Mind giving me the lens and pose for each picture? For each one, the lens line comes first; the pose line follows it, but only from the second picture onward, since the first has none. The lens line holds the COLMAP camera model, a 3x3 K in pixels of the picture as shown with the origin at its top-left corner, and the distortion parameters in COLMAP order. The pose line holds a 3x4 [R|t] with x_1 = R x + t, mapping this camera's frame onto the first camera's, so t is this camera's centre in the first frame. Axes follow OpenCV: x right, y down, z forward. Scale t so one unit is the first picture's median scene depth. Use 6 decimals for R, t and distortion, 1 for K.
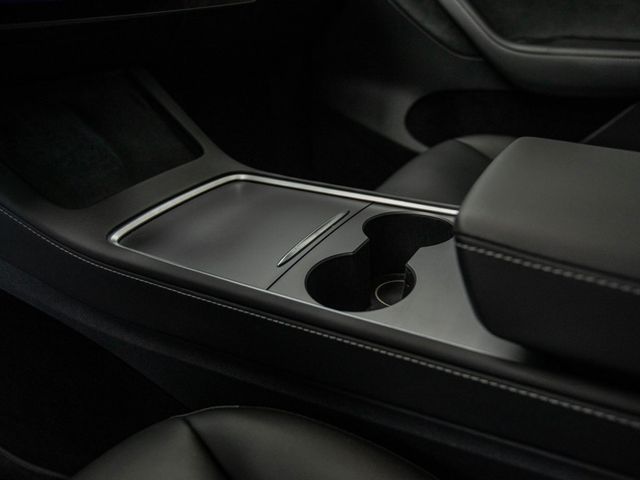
lens RADIAL K [[428.5, 0, 320.0], [0, 428.5, 240.0], [0, 0, 1]] dist [-0.000715, -0.000235]
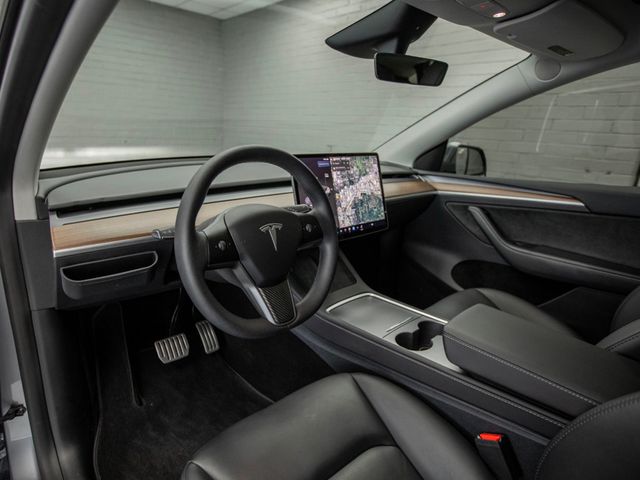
lens RADIAL K [[325.1, 0, 320.0], [0, 325.1, 240.0], [0, 0, 1]] dist [0.000435, 0.000004]
pose [[0.960476, 0.139787, -0.240720, -0.056059], [-0.195639, 0.954156, -0.226520, 0.038686], [0.198020, 0.264661, 0.943792, -0.929750]]
